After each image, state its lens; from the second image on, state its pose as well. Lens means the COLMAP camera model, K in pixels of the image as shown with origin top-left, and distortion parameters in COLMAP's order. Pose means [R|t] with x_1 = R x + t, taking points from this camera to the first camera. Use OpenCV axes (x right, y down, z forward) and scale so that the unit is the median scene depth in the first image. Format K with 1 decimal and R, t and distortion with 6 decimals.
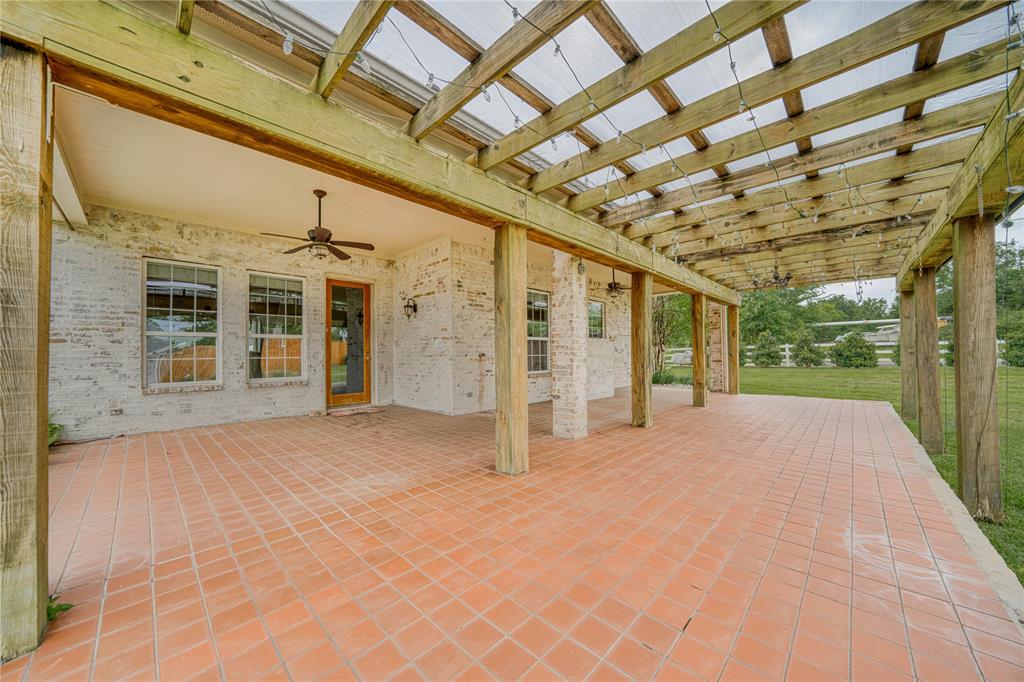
lens RADIAL K [[361.7, 0, 511.9], [0, 361.7, 347.0], [0, 0, 1]] dist [-0.019069, 0.000428]
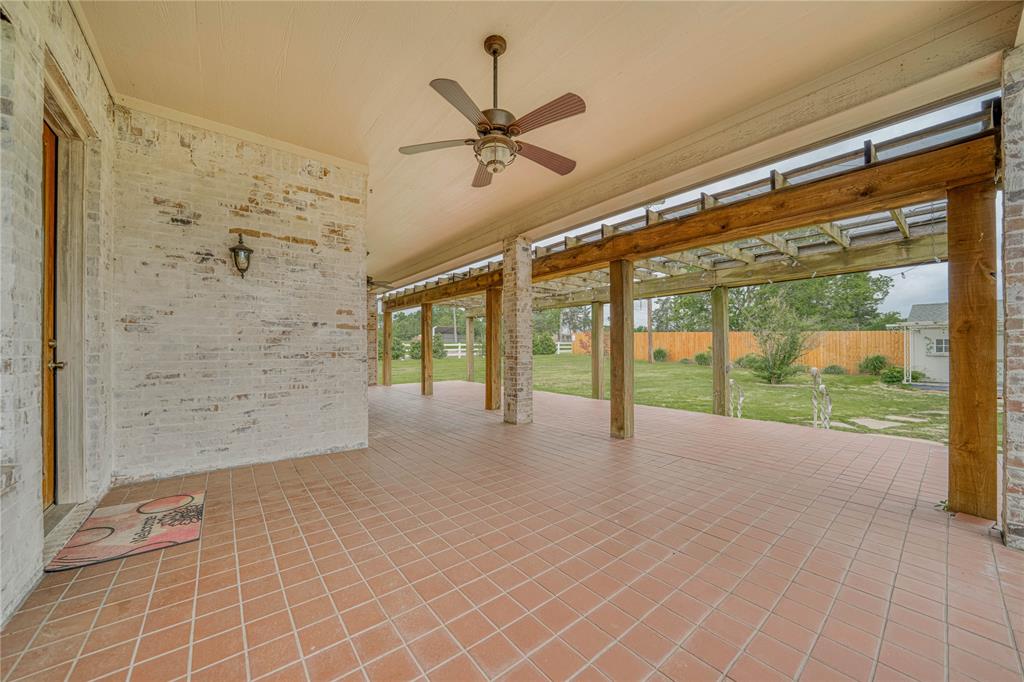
lens RADIAL K [[361.7, 0, 511.7], [0, 361.7, 347.9], [0, 0, 1]] dist [-0.019069, 0.000428]
pose [[0.133682, 0.015165, 0.990908, -0.726914], [-0.019941, 0.999722, -0.012610, 0.013618], [-0.990824, -0.018074, 0.133947, 0.617828]]
